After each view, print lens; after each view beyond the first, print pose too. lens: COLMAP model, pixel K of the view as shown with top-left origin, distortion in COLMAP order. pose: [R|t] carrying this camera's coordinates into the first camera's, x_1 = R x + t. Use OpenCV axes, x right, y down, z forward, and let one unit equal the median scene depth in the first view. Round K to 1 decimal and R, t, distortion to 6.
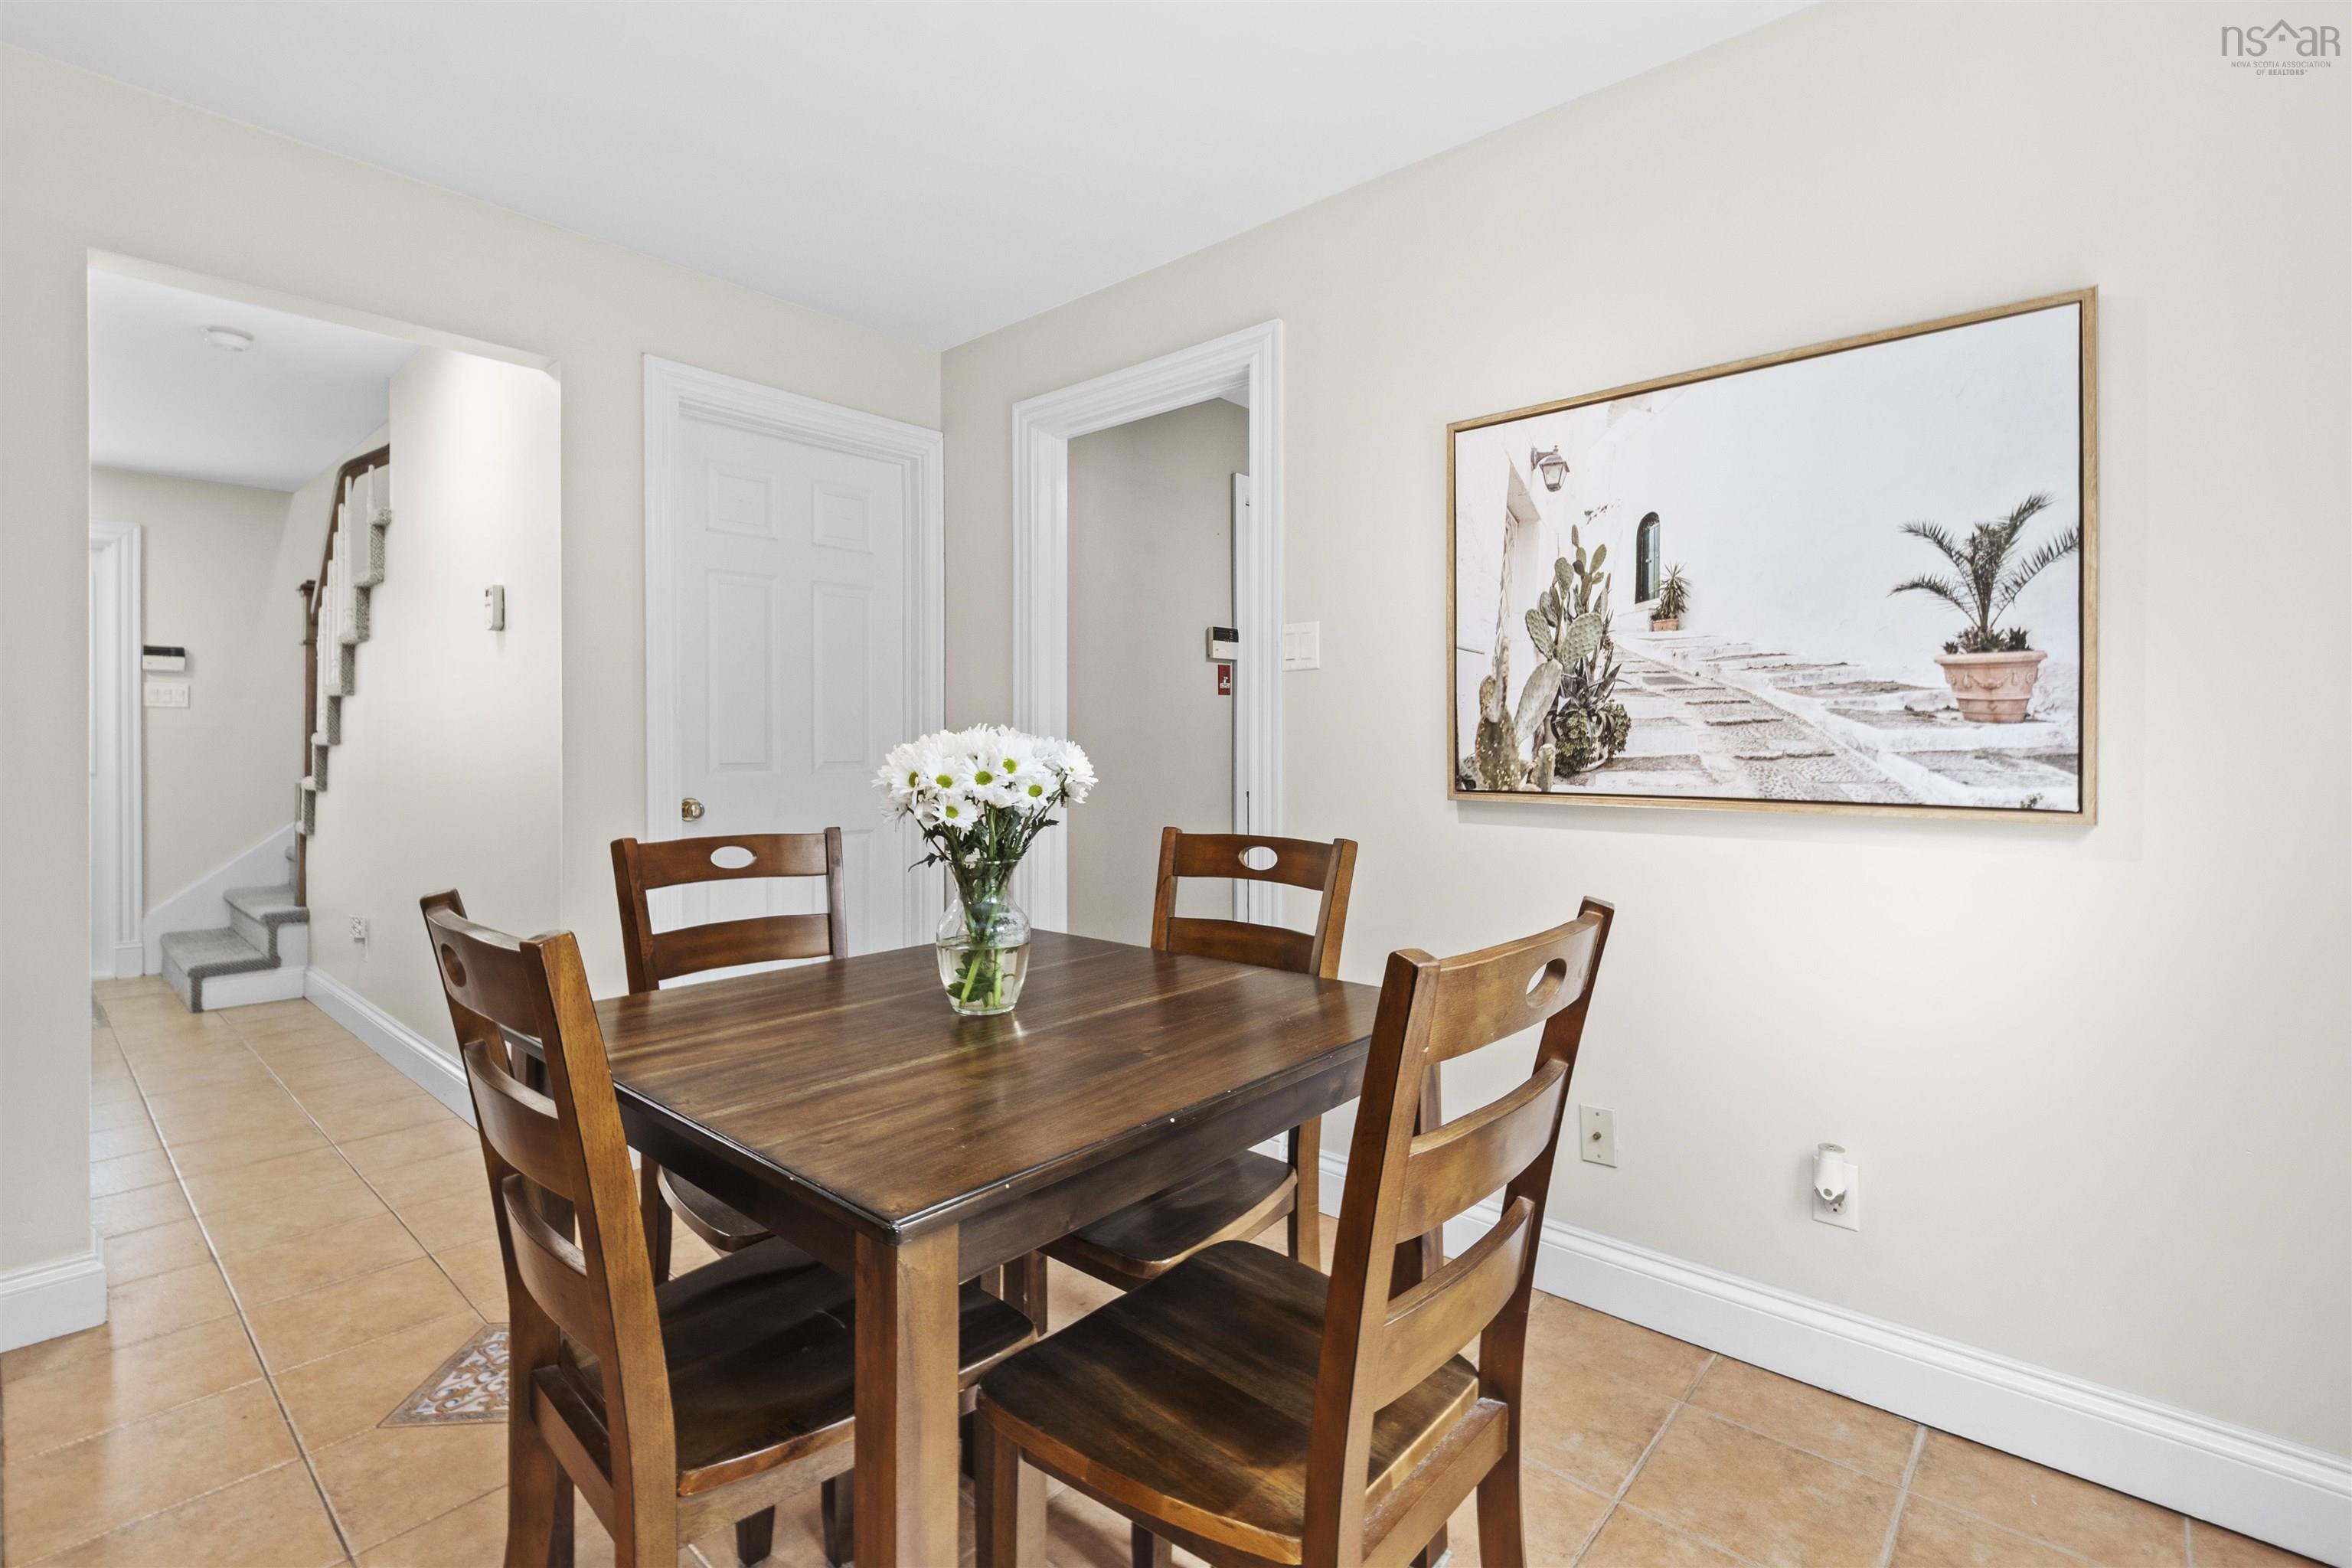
lens RADIAL K [[1054.1, 0, 1172.1], [0, 1054.1, 764.3], [0, 0, 1]] dist [0.003454, -0.002779]
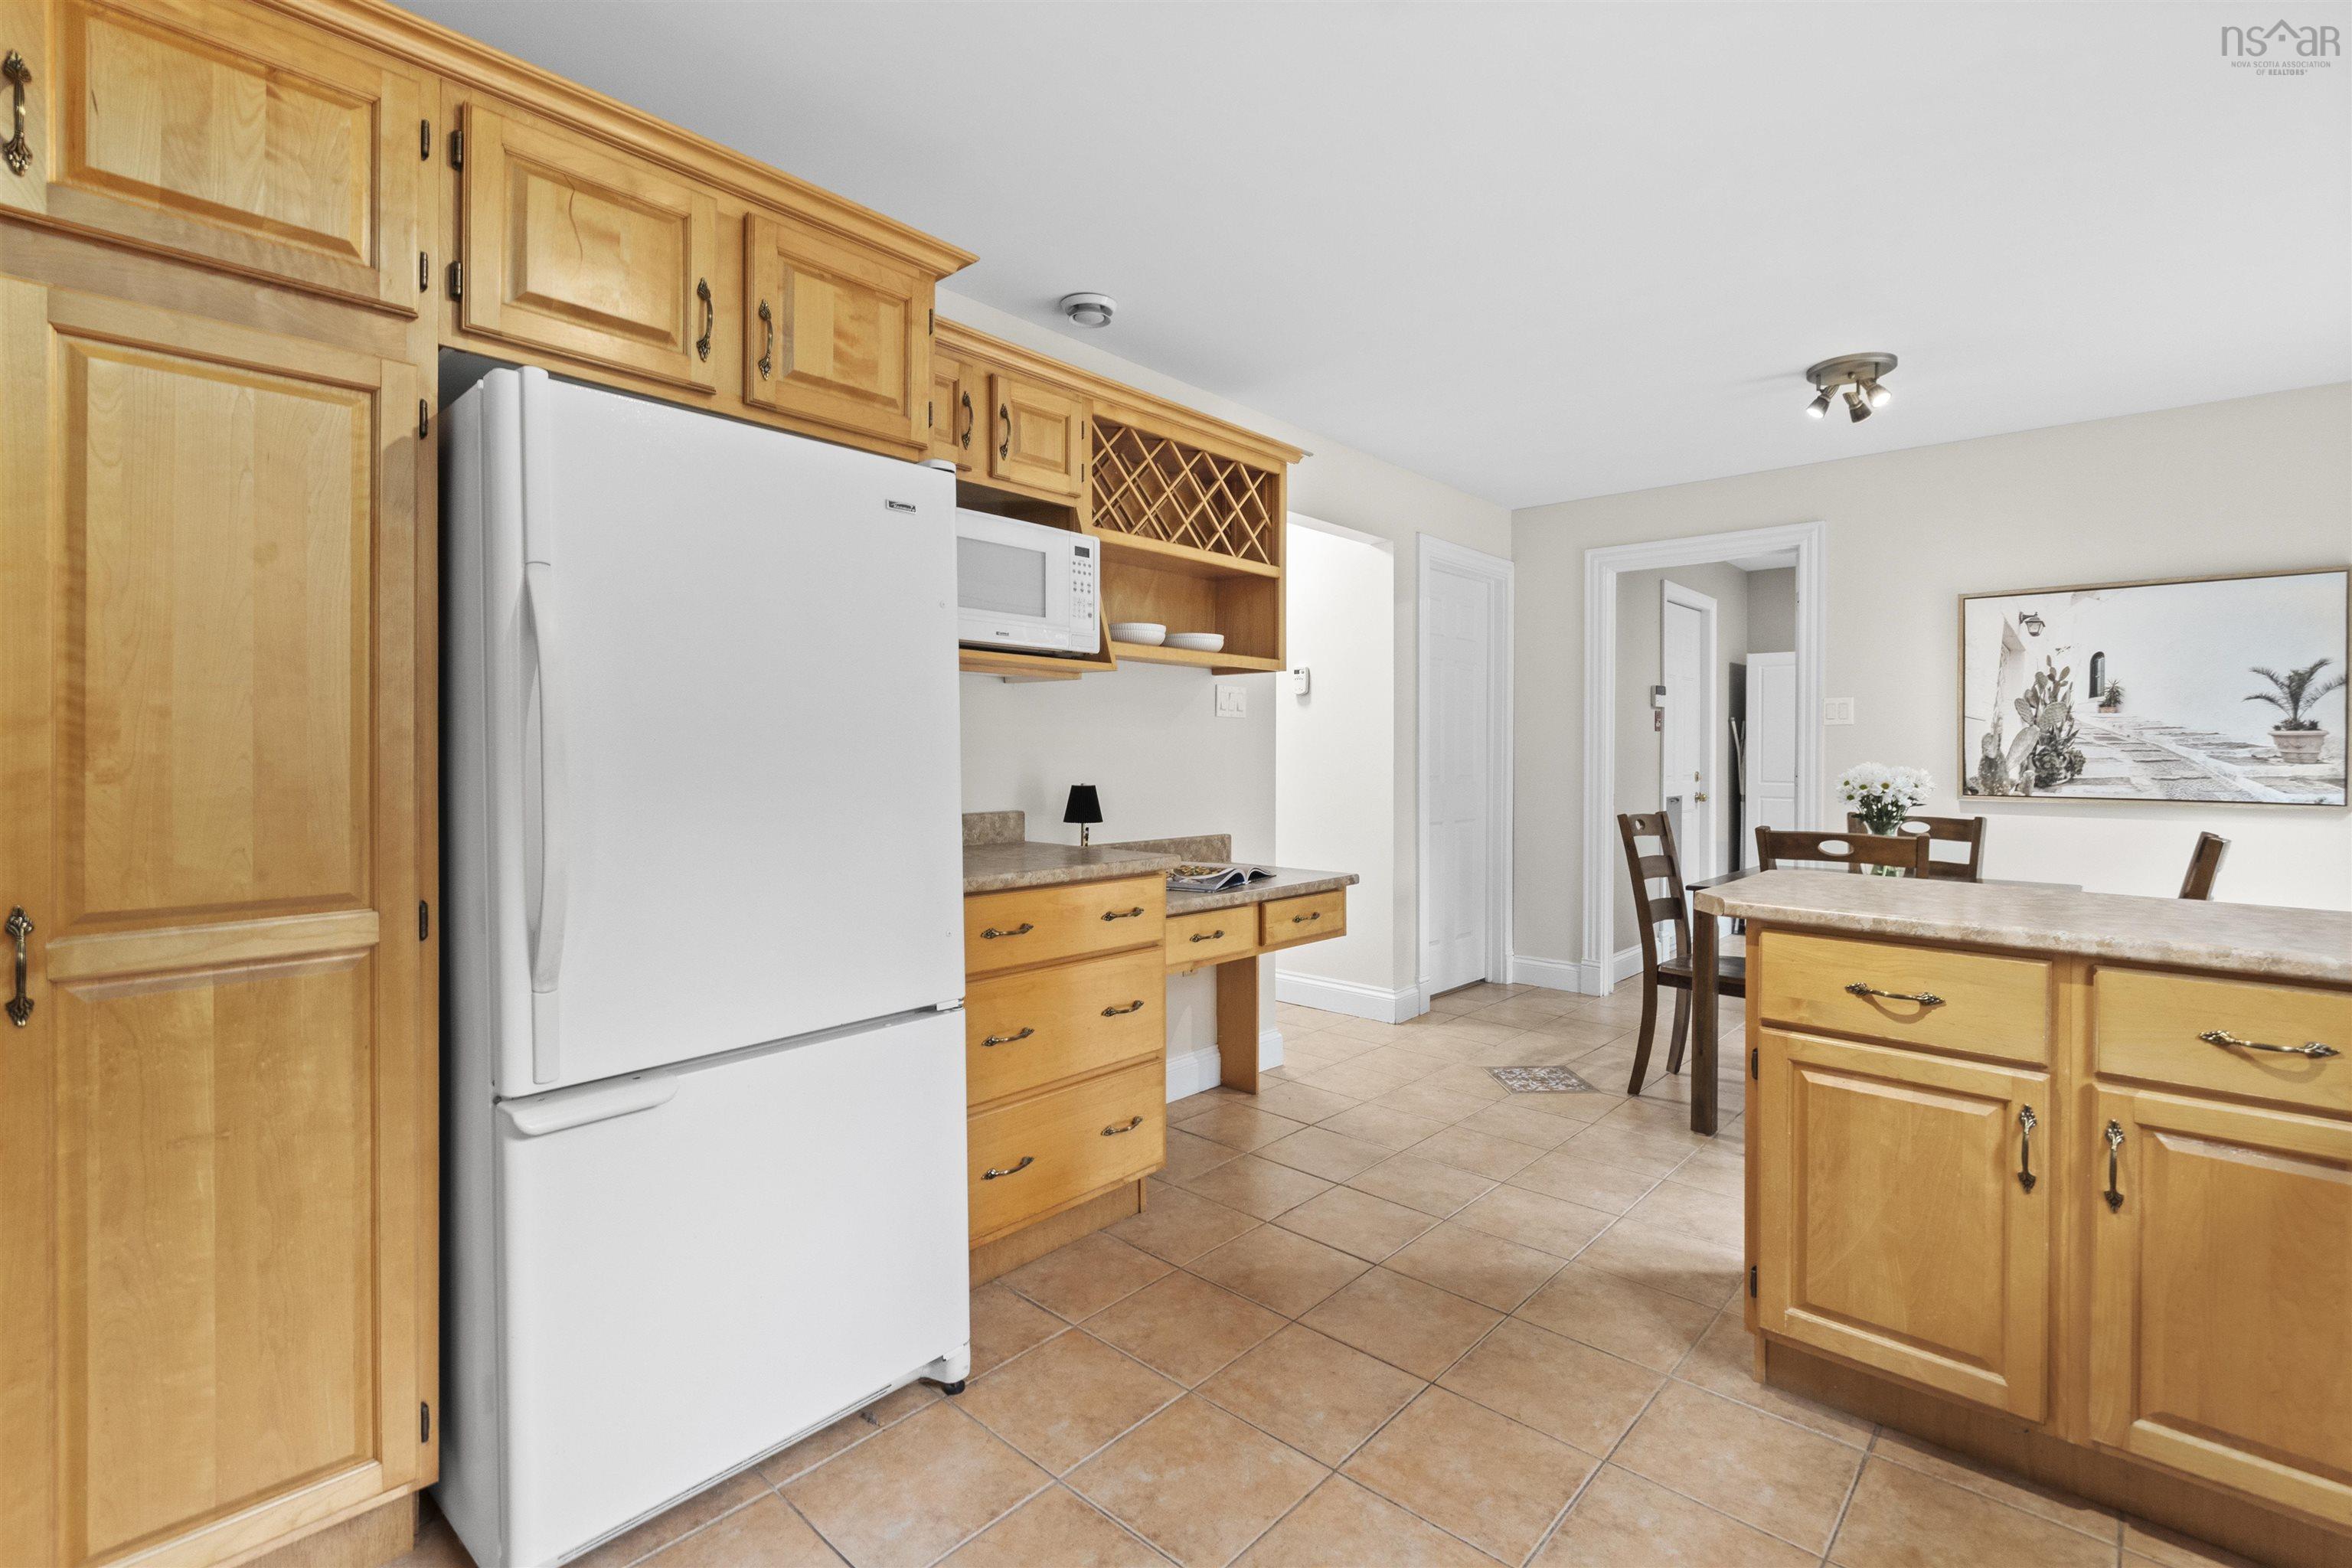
lens RADIAL K [[1054.1, 0, 1176.2], [0, 1054.1, 775.5], [0, 0, 1]] dist [0.003454, -0.002779]
pose [[0.999920, 0.007865, -0.009918, -1.201558], [-0.007858, 0.999969, 0.000685, 0.000656], [0.009923, -0.000607, 0.999951, -0.940992]]
